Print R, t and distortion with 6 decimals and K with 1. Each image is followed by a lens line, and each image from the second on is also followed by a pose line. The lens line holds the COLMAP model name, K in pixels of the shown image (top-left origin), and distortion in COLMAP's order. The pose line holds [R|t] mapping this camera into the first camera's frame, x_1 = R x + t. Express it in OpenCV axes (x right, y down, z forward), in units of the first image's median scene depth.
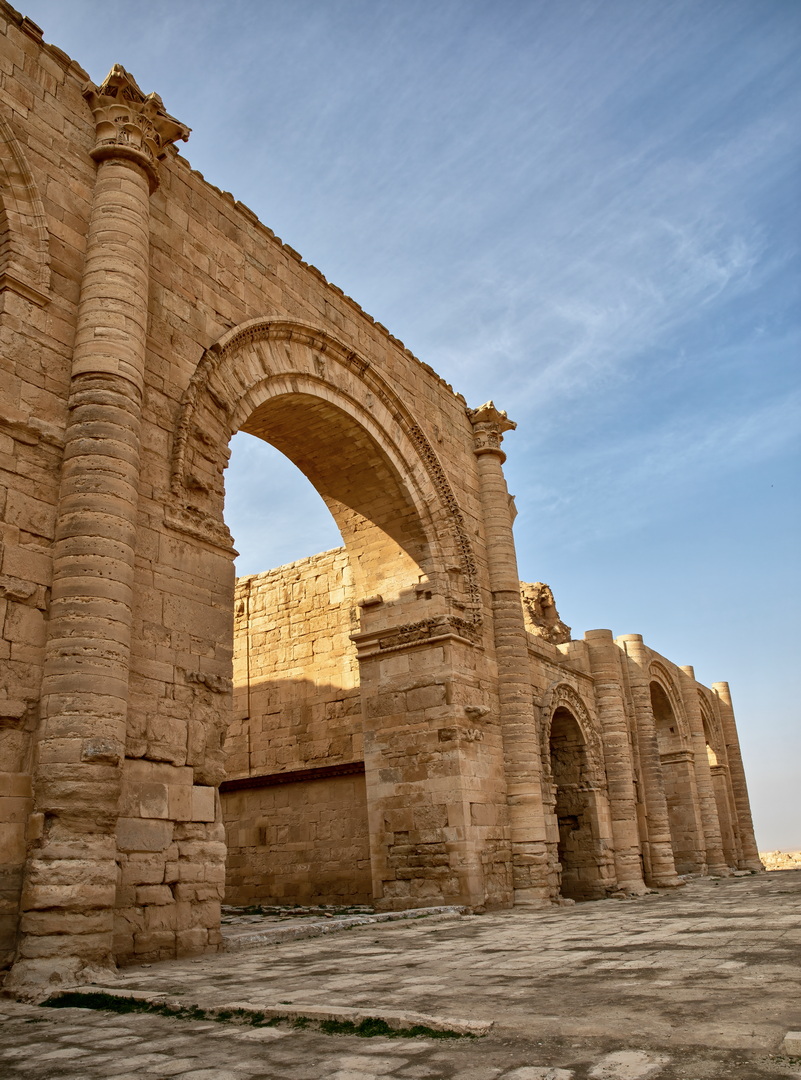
lens RADIAL K [[838.5, 0, 400.5], [0, 838.5, 616.7], [0, 0, 1]] dist [-0.054529, 0.000209]
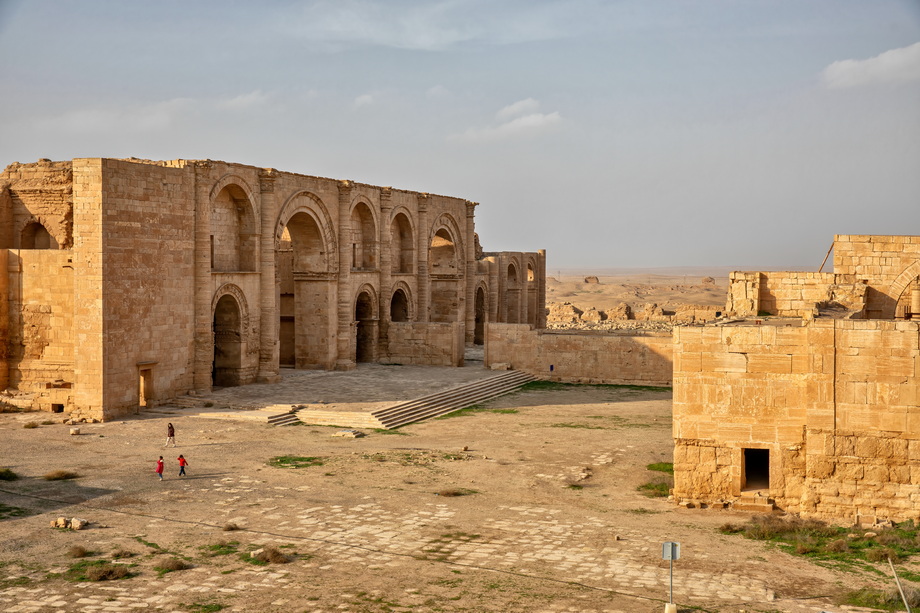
lens RADIAL K [[1239.8, 0, 449.2], [0, 1239.8, 305.4], [0, 0, 1]] dist [0.031123, 0.404474]
pose [[0.967959, 0.059311, 0.244004, -1.299102], [-0.133192, 0.945019, 0.298661, -1.486348], [-0.212874, -0.321591, 0.922639, -4.085812]]
